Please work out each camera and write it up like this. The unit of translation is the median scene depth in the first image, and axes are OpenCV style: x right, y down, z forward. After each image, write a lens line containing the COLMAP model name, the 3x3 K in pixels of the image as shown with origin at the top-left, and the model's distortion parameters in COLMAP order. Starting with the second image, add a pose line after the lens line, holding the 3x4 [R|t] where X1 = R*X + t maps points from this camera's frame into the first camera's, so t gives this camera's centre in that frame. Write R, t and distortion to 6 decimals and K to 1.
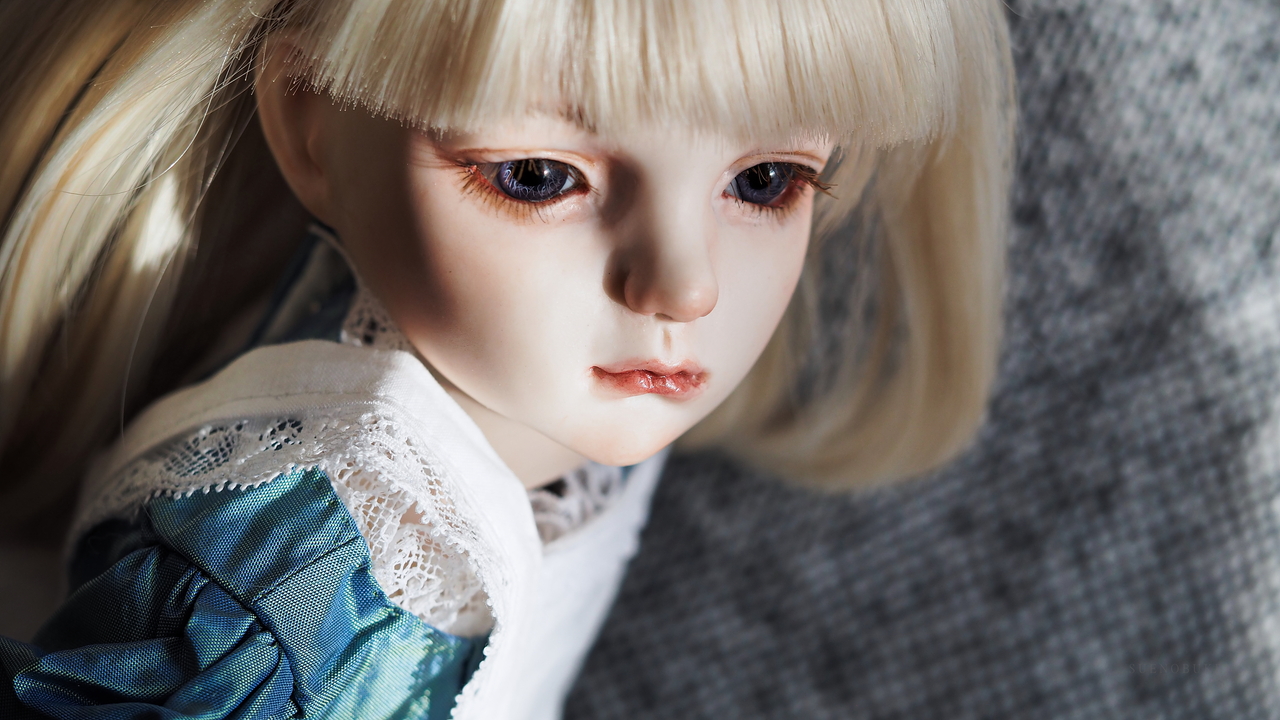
lens RADIAL K [[4564.3, 0, 640.0], [0, 4564.3, 293.1], [0, 0, 1]] dist [-0.106521, -1.549692]
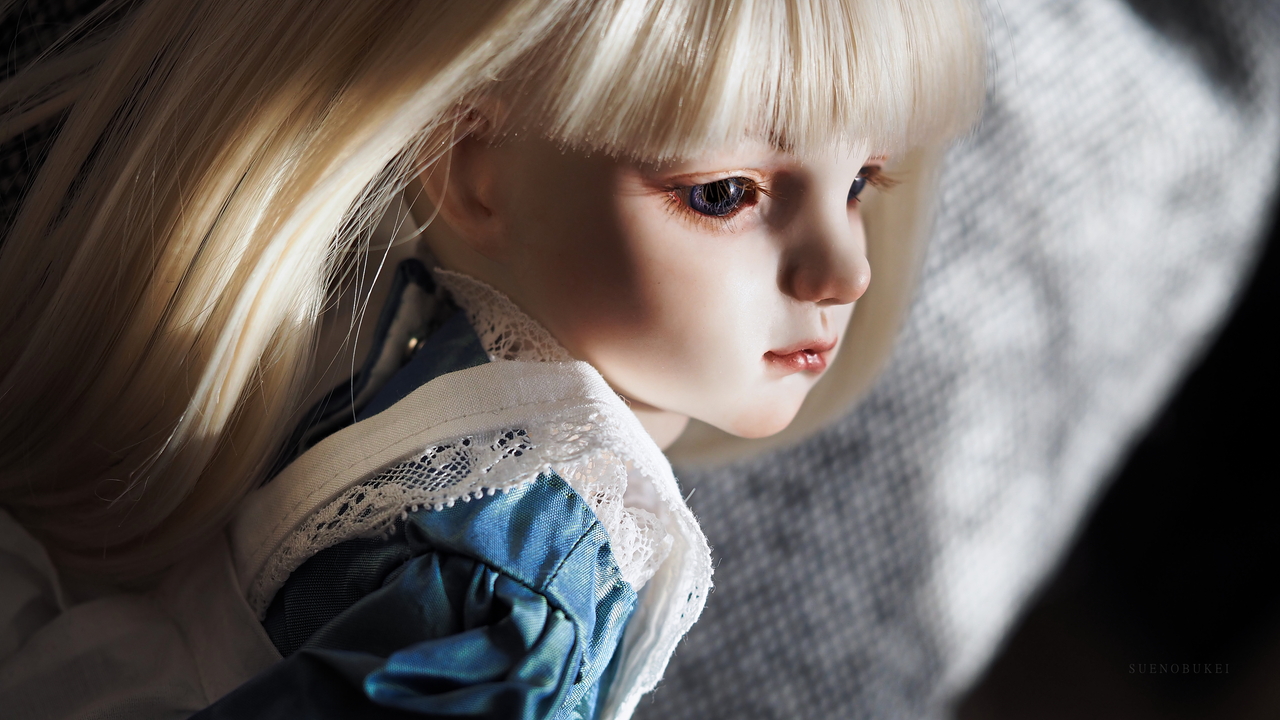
lens RADIAL K [[4478.4, 0, 604.6], [0, 4478.4, 334.9], [0, 0, 1]] dist [-0.148050, -1.070236]
pose [[0.892312, -0.107095, 0.438531, -0.548059], [0.115644, 0.993264, 0.007259, -0.001394], [-0.436354, 0.044237, 0.898687, -0.019958]]
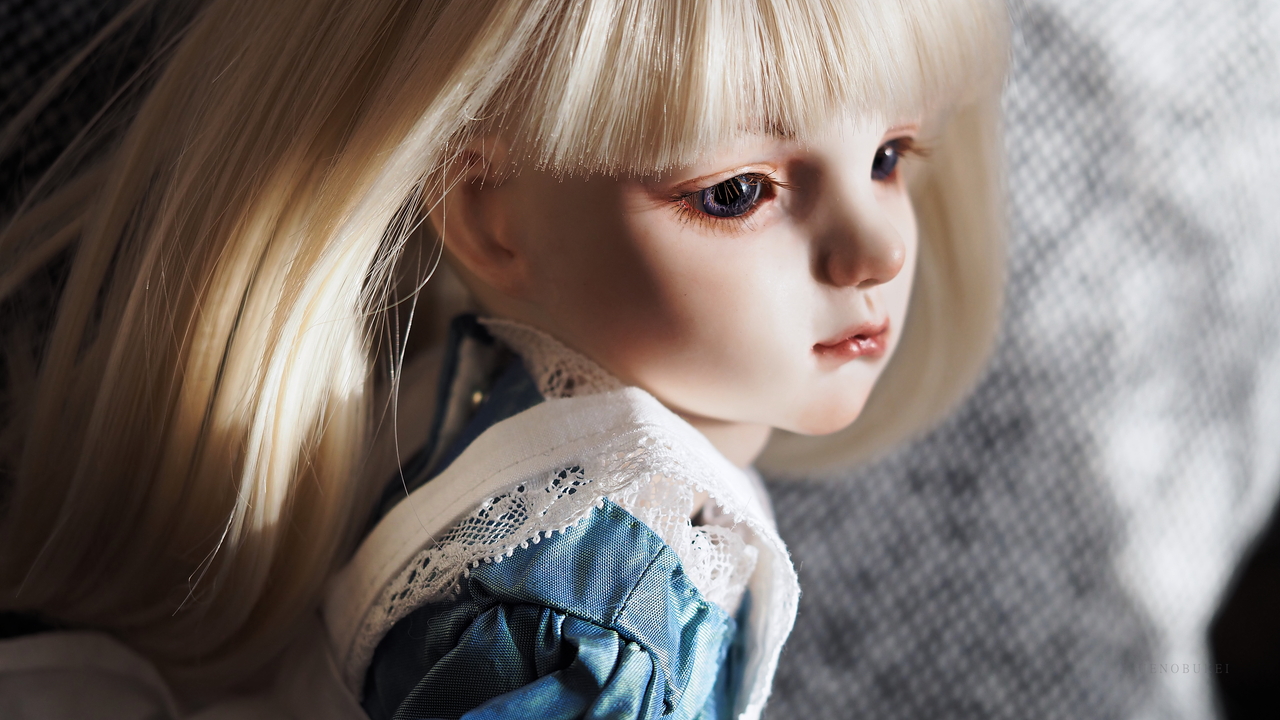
lens RADIAL K [[4474.5, 0, 640.2], [0, 4474.5, 409.8], [0, 0, 1]] dist [-0.123157, -0.078270]
pose [[0.908555, -0.264331, 0.323508, -0.413762], [0.284111, 0.958680, -0.014593, 0.035356], [-0.306283, 0.105171, 0.946113, -0.047787]]
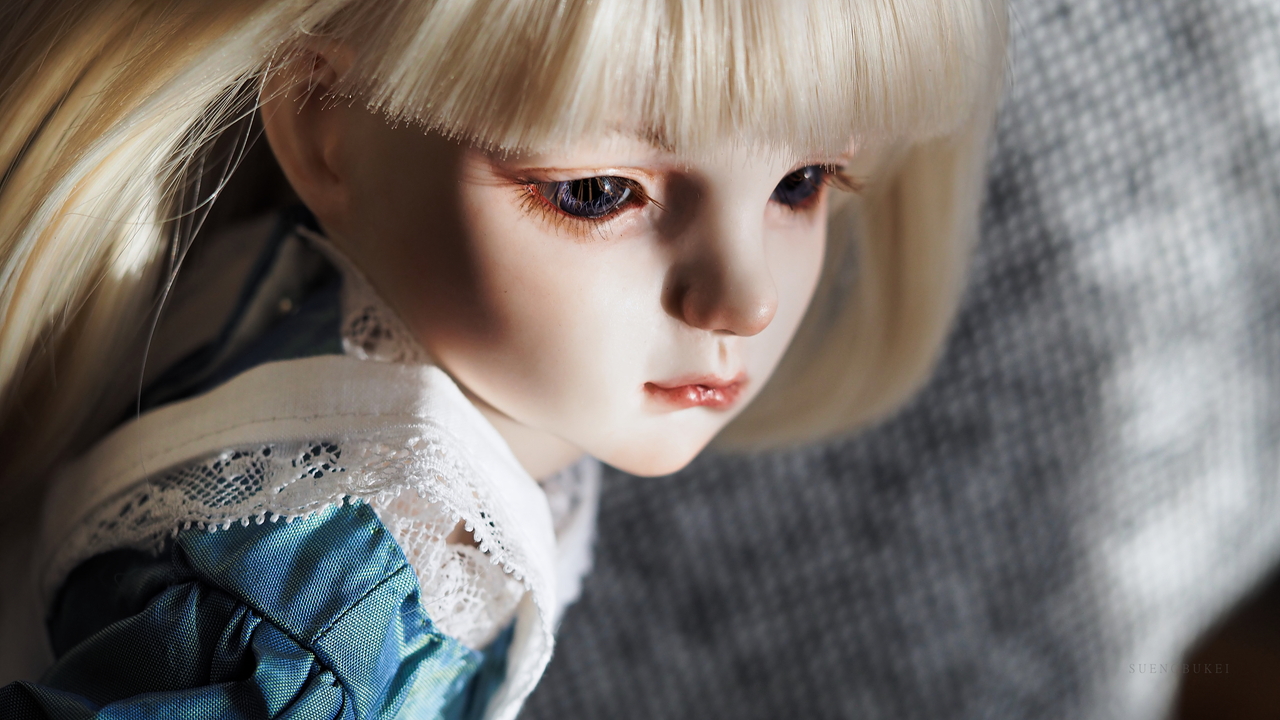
lens RADIAL K [[4594.0, 0, 605.4], [0, 4594.0, 315.3], [0, 0, 1]] dist [-0.100347, -0.250279]
pose [[0.976423, -0.033160, 0.213304, -0.224841], [0.015036, 0.996178, 0.086038, -0.081678], [-0.215342, -0.080802, 0.973190, 0.049049]]
